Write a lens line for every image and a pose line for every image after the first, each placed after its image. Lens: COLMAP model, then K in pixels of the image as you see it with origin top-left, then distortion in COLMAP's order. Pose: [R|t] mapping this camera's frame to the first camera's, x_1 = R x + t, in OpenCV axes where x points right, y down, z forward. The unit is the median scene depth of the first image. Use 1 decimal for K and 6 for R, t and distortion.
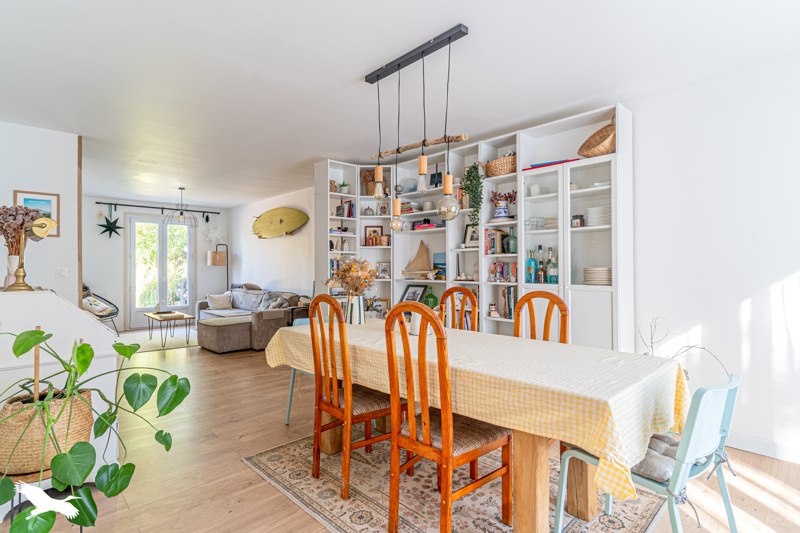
lens RADIAL K [[416.4, 0, 398.8], [0, 416.4, 266.4], [0, 0, 1]] dist [-0.005402, -0.000322]
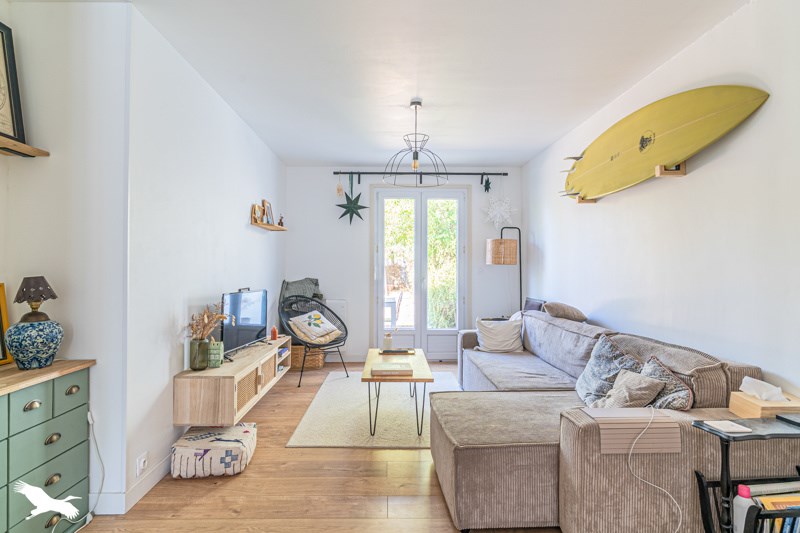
lens RADIAL K [[416.4, 0, 398.1], [0, 416.4, 266.6], [0, 0, 1]] dist [-0.005402, -0.000322]
pose [[0.750715, 0.002202, -0.660622, -0.188467], [-0.004038, 0.999991, -0.001255, 0.002290], [0.660614, 0.003609, 0.750717, 0.538226]]
